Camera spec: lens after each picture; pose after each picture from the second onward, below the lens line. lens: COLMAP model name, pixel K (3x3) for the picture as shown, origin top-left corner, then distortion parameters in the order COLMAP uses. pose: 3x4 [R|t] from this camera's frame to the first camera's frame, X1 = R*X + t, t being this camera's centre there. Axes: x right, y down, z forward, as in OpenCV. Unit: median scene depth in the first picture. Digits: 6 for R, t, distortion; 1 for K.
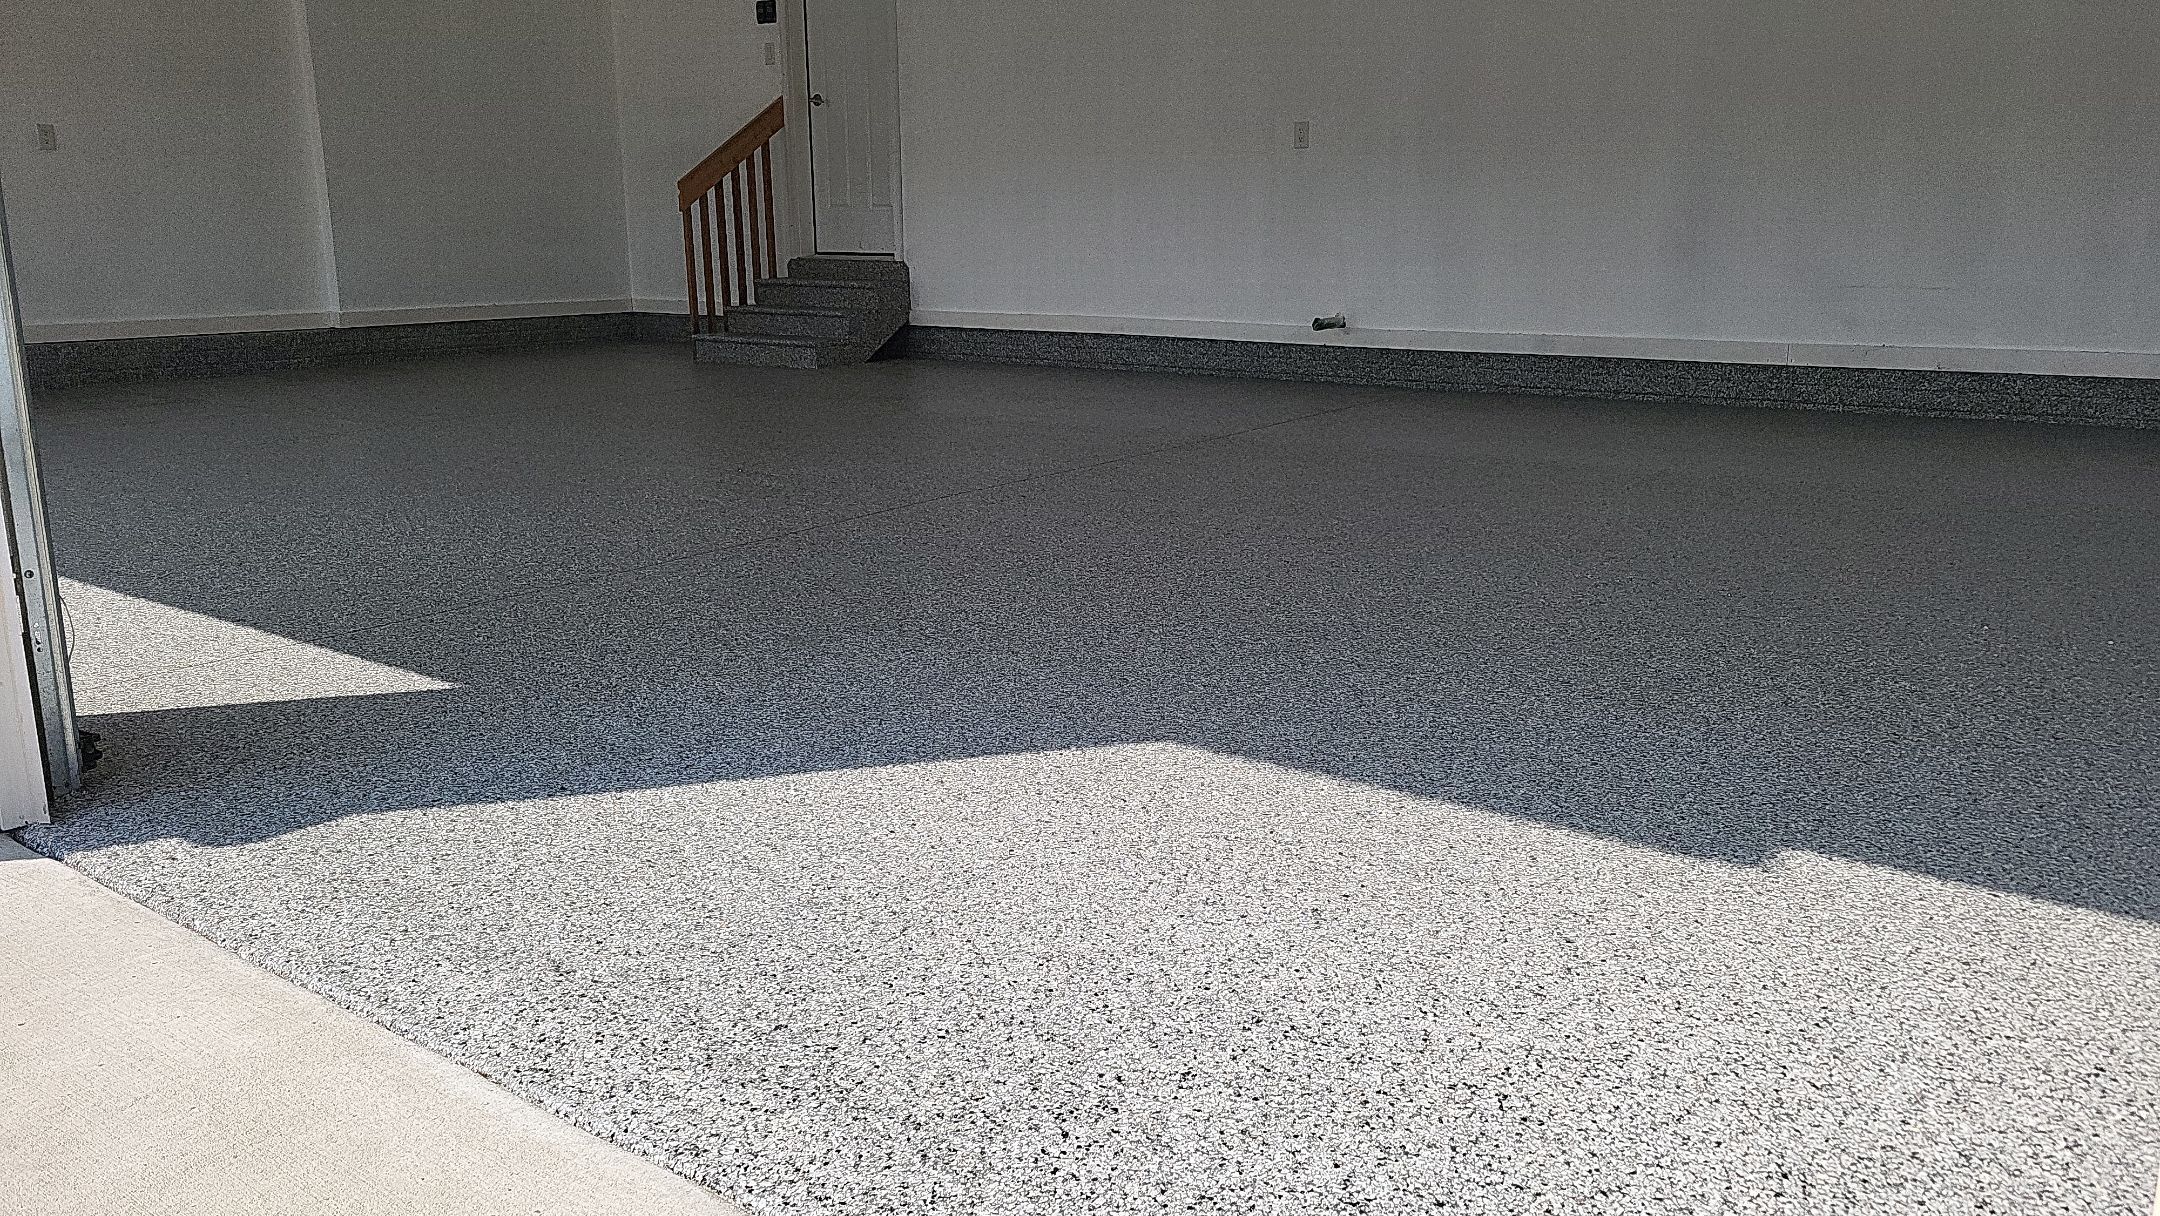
lens RADIAL K [[1644.7, 0, 1080.7], [0, 1644.7, 608.4], [0, 0, 1]] dist [0.003112, 0.000918]
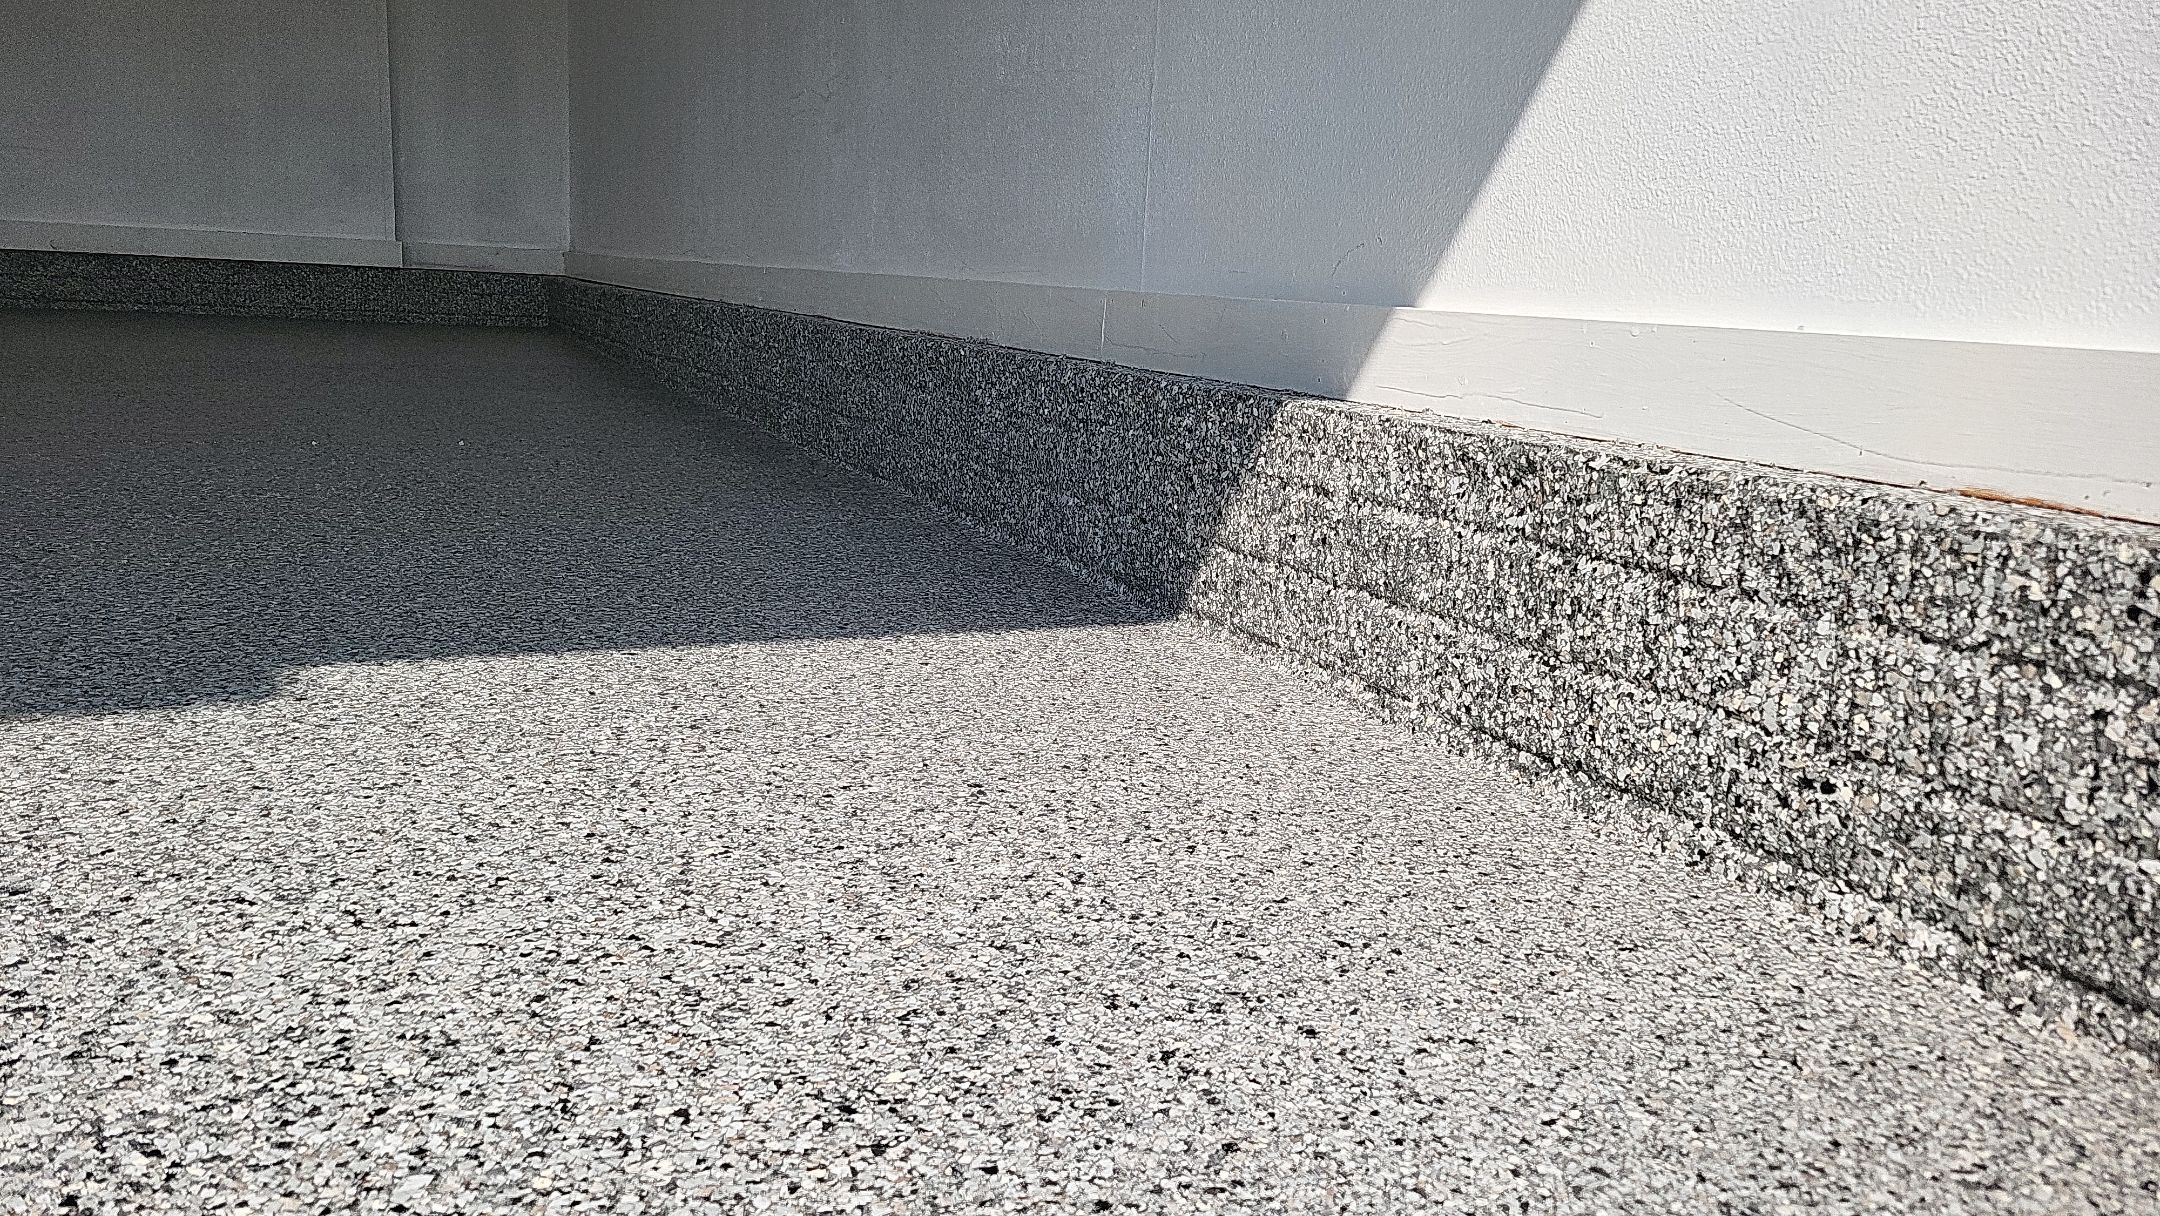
lens RADIAL K [[1644.7, 0, 1080.3], [0, 1644.7, 609.0], [0, 0, 1]] dist [0.003112, 0.000918]
pose [[0.463673, -0.145860, 0.873918, 0.072608], [0.165324, 0.983276, 0.076397, 0.162392], [-0.870446, 0.109056, 0.480032, 0.621387]]
